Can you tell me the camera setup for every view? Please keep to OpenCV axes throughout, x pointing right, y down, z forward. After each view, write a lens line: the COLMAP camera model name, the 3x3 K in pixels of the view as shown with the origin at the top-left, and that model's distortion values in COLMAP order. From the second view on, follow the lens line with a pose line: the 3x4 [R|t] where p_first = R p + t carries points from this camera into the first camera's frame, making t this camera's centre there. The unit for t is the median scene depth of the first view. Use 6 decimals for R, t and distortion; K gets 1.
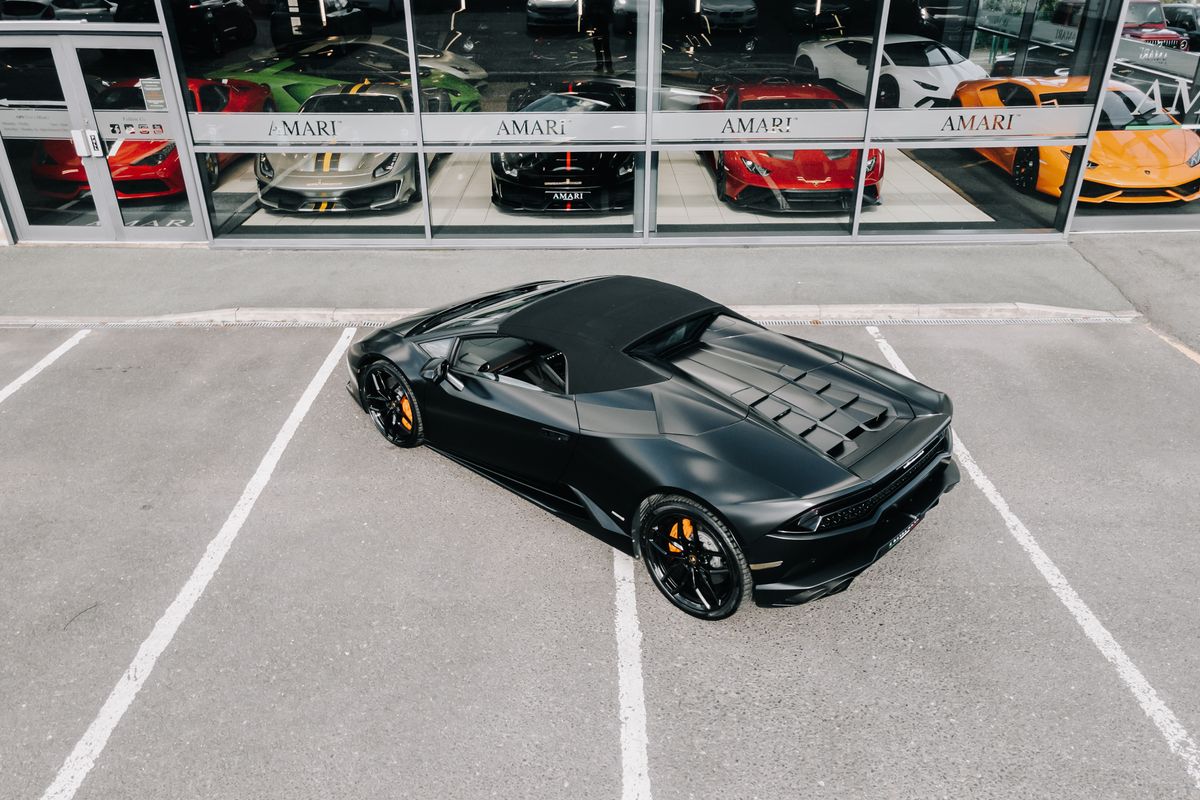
lens RADIAL K [[894.6, 0, 600.0], [0, 894.6, 400.0], [0, 0, 1]] dist [0.011131, 0.044326]
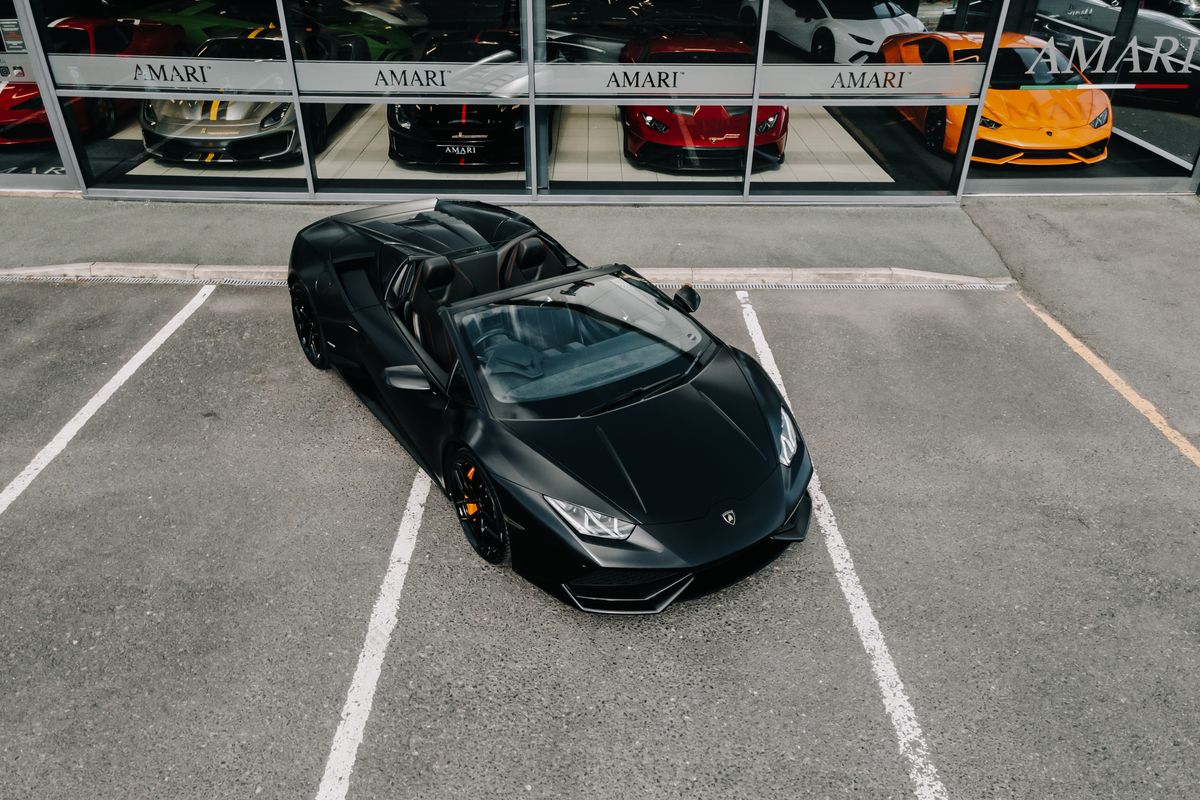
lens RADIAL K [[863.2, 0, 600.0], [0, 863.2, 400.0], [0, 0, 1]] dist [0.002525, 0.079329]
pose [[0.999917, 0.010834, 0.007028, 0.136954], [-0.011247, 0.998033, 0.061670, -0.018520], [-0.006346, -0.061744, 0.998072, 0.047031]]
